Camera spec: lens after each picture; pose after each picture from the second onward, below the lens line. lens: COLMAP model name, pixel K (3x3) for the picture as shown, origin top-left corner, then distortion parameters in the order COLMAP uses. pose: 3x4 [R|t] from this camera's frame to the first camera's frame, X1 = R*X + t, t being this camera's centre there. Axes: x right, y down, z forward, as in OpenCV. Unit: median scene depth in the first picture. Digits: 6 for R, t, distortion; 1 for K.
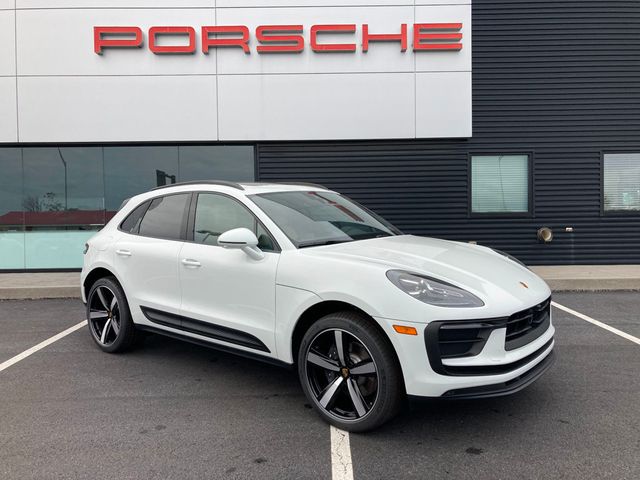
lens RADIAL K [[528.0, 0, 320.6], [0, 528.0, 235.5], [0, 0, 1]] dist [0.024475, -0.011009]
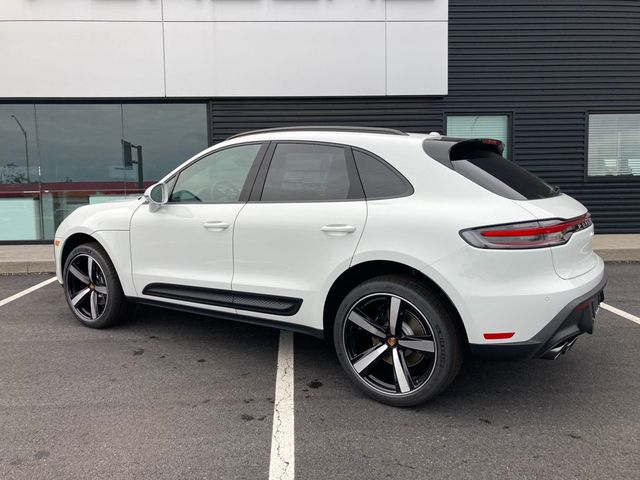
lens RADIAL K [[528.0, 0, 309.9], [0, 528.0, 230.0], [0, 0, 1]] dist [0.024475, -0.011009]
pose [[0.999384, -0.003868, 0.034867, 0.017152], [0.002344, 0.999045, 0.043621, 0.005955], [-0.035003, -0.043513, 0.998440, 0.091687]]
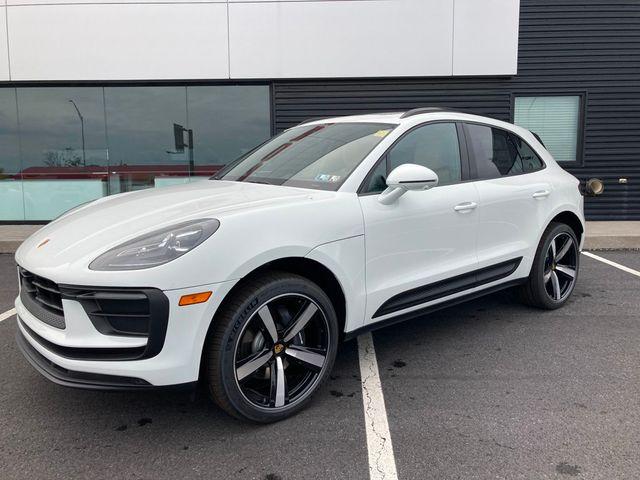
lens RADIAL K [[528.0, 0, 323.0], [0, 528.0, 234.6], [0, 0, 1]] dist [0.024475, -0.011009]
pose [[0.999533, 0.007773, -0.029553, -0.007721], [-0.005358, 0.996704, 0.080942, 0.009582], [0.030085, -0.080746, 0.996281, 0.092749]]
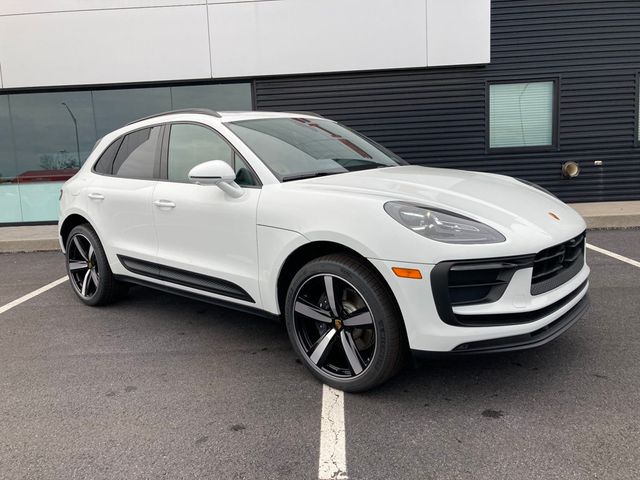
lens RADIAL K [[528.0, 0, 309.8], [0, 528.0, 239.1], [0, 0, 1]] dist [0.024475, -0.011009]
pose [[0.998472, -0.025570, -0.048979, 0.016037], [0.030410, 0.994446, 0.100755, 0.012499], [0.046131, -0.102091, 0.993705, 0.058411]]
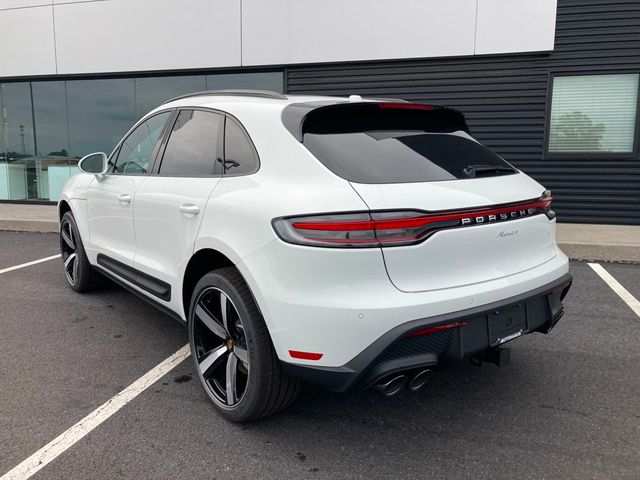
lens RADIAL K [[528.0, 0, 311.1], [0, 528.0, 233.6], [0, 0, 1]] dist [0.024475, -0.011009]
pose [[0.957670, 0.057135, -0.282143, 0.187847], [-0.027479, 0.993774, 0.107972, 0.000190], [0.286555, -0.095649, 0.953277, 0.161774]]
